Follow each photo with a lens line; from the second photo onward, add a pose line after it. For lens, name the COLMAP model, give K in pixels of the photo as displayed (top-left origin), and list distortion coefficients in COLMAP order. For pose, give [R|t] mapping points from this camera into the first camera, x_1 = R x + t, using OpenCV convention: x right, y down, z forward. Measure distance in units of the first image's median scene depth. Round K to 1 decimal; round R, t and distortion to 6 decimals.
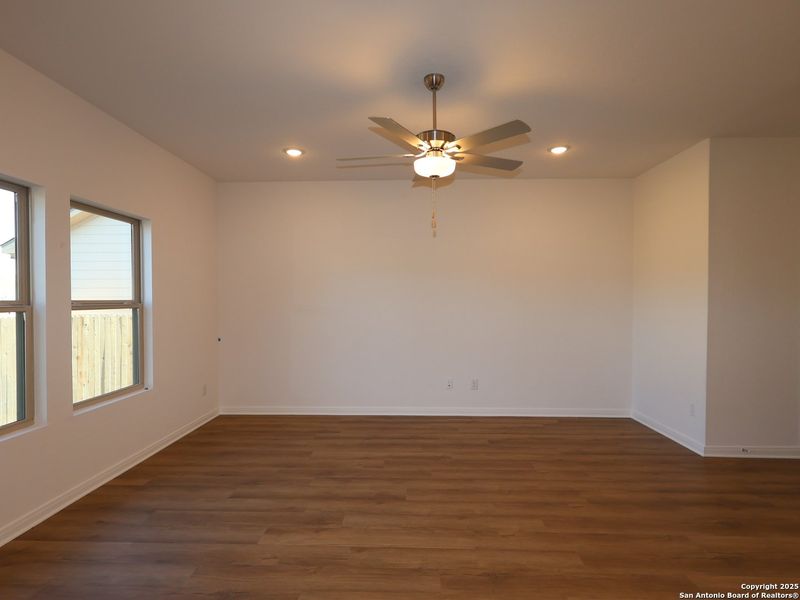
lens RADIAL K [[421.0, 0, 398.8], [0, 421.0, 300.0], [0, 0, 1]] dist [-0.001674, 0.001394]
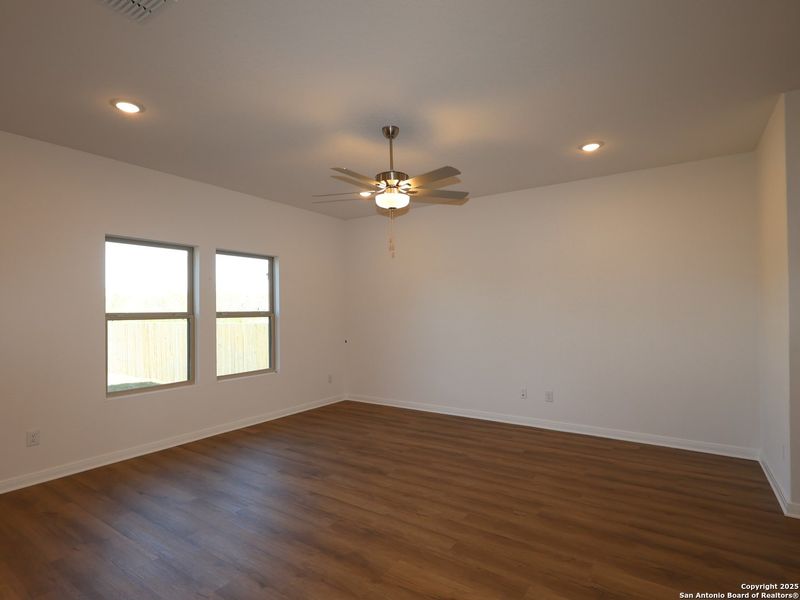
lens RADIAL K [[421.0, 0, 398.0], [0, 421.0, 297.2], [0, 0, 1]] dist [-0.001674, 0.001394]
pose [[0.844906, -0.023521, -0.534398, 0.626768], [0.007102, 0.999438, -0.032761, 0.002517], [0.534868, 0.023885, 0.844598, -0.014354]]
